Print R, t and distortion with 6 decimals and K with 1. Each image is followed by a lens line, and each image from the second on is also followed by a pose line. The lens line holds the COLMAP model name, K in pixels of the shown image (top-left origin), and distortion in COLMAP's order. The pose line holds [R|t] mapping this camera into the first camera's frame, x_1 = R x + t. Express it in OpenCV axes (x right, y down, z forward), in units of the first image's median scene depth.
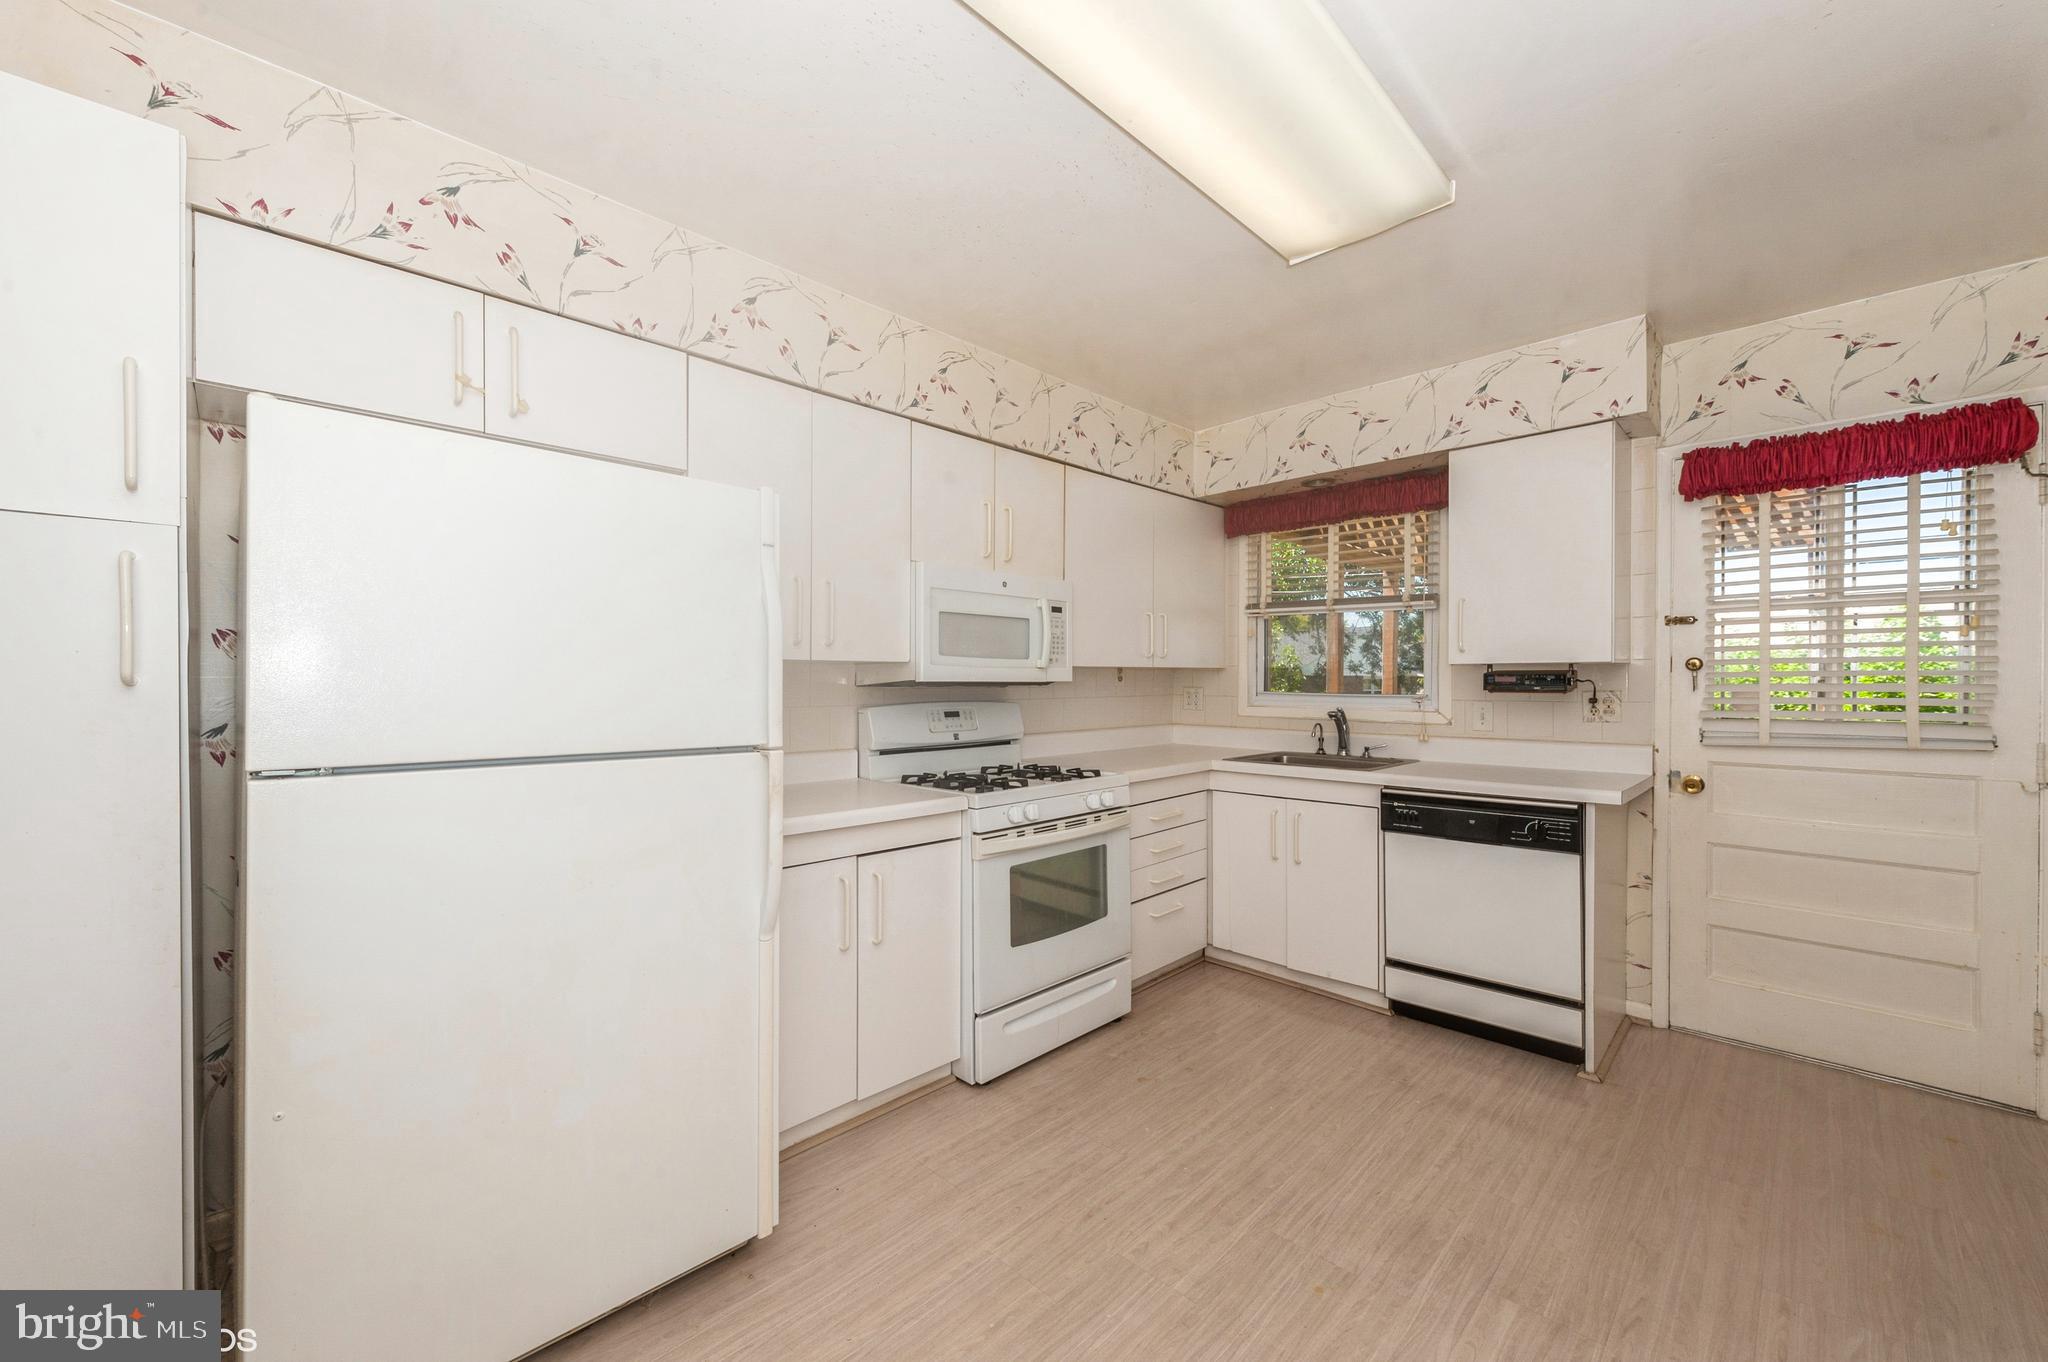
lens RADIAL K [[829.2, 0, 1018.5], [0, 829.2, 668.3], [0, 0, 1]] dist [0.026253, -0.000143]
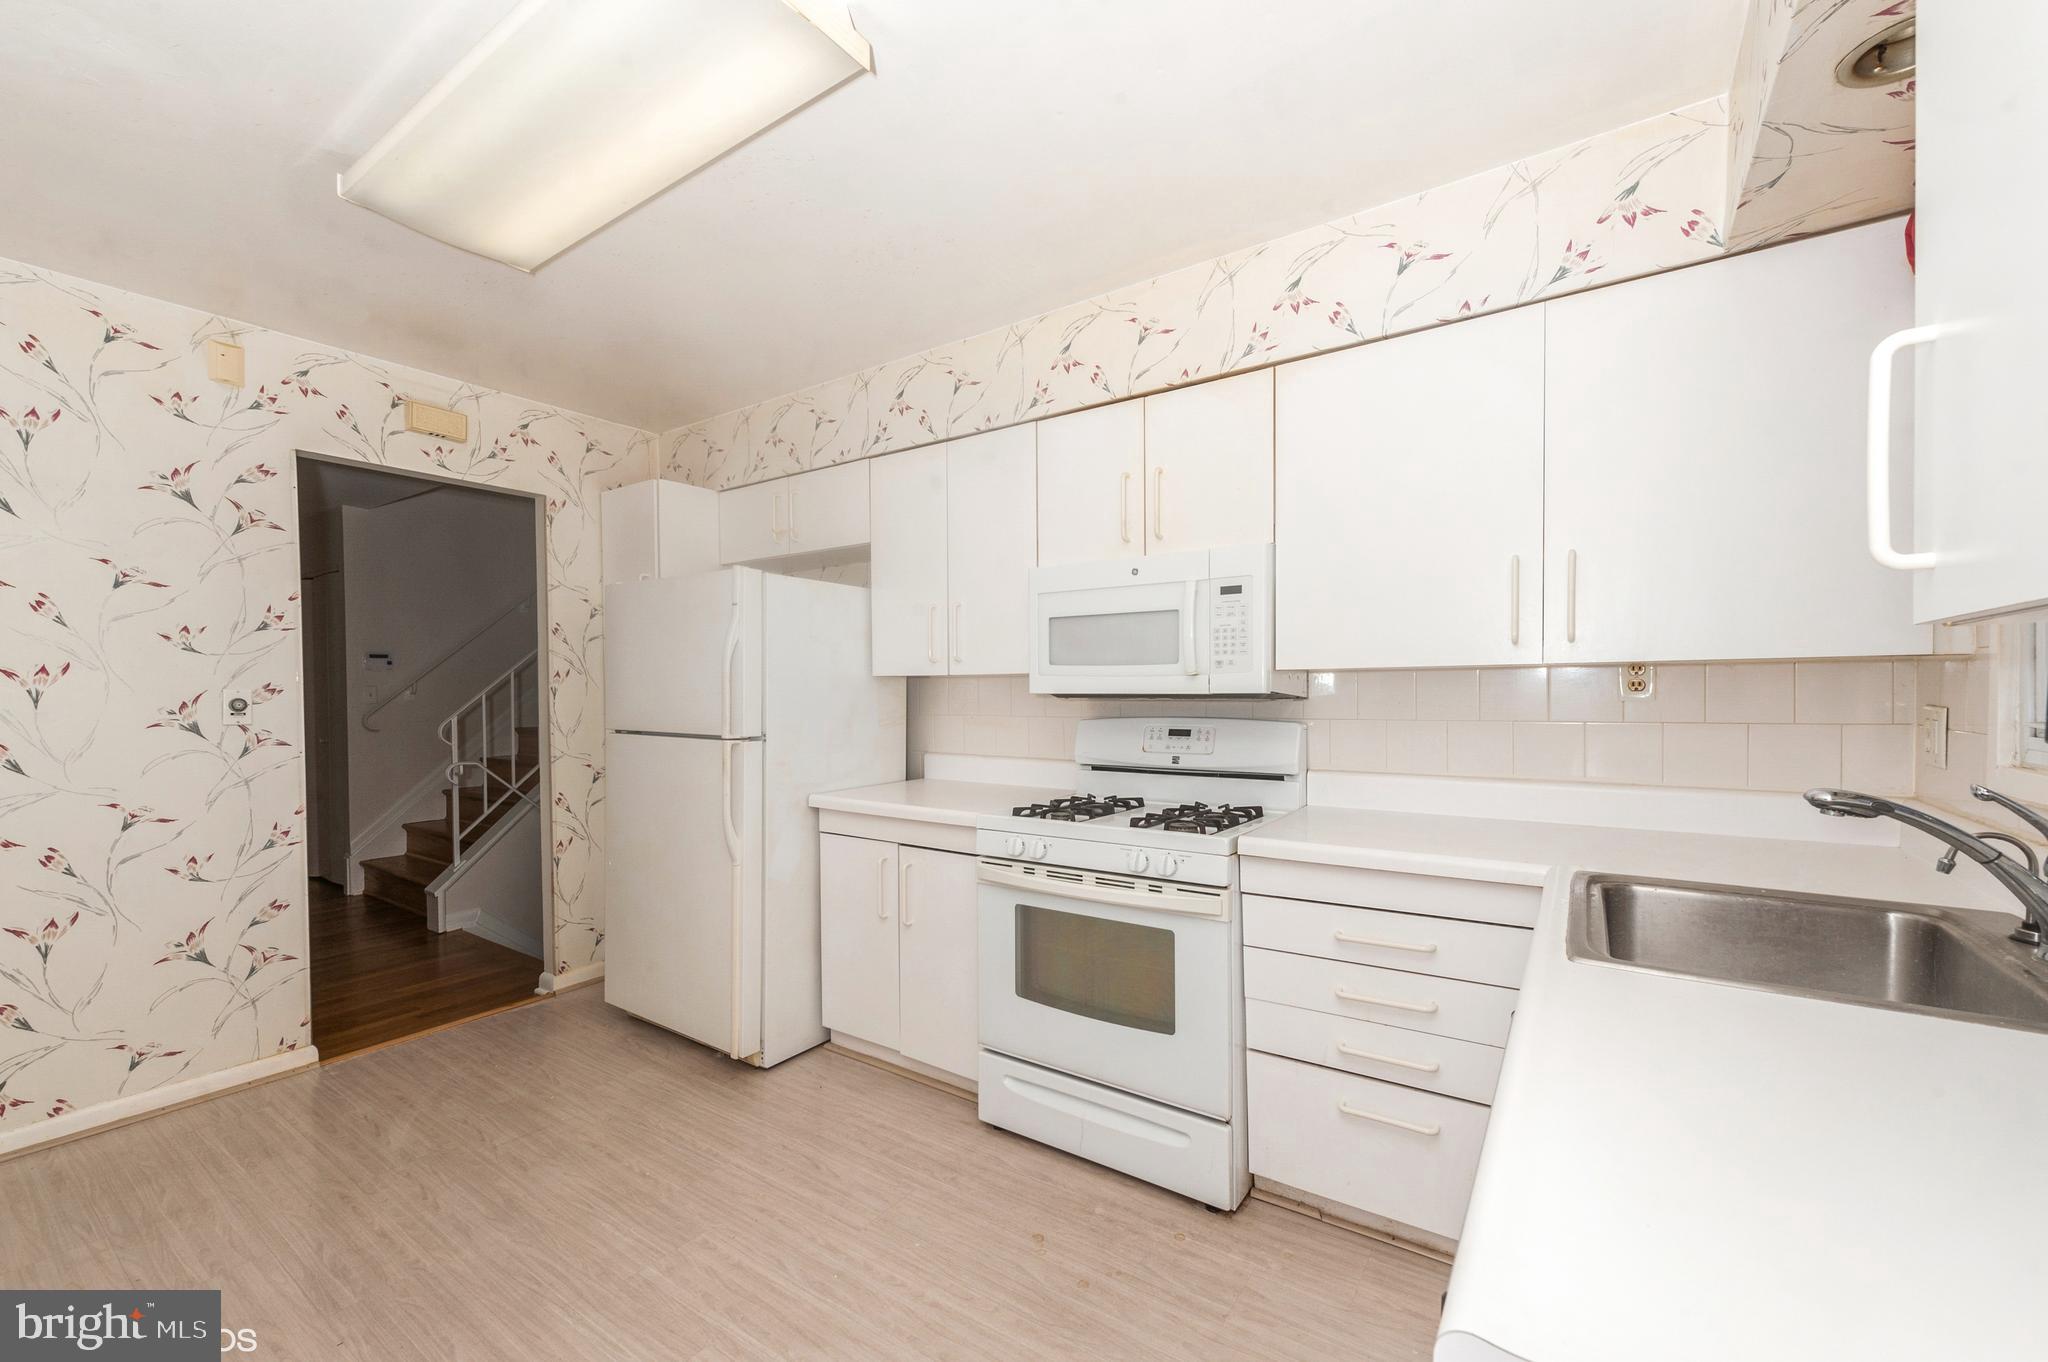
lens RADIAL K [[810.5, 0, 1029.4], [0, 810.5, 699.2], [0, 0, 1]] dist [0.010289, -0.000473]
pose [[0.172251, 0.004623, -0.985042, 0.779451], [0.016778, 0.999830, 0.007627, 0.015181], [0.984910, -0.017841, 0.172144, 0.810829]]
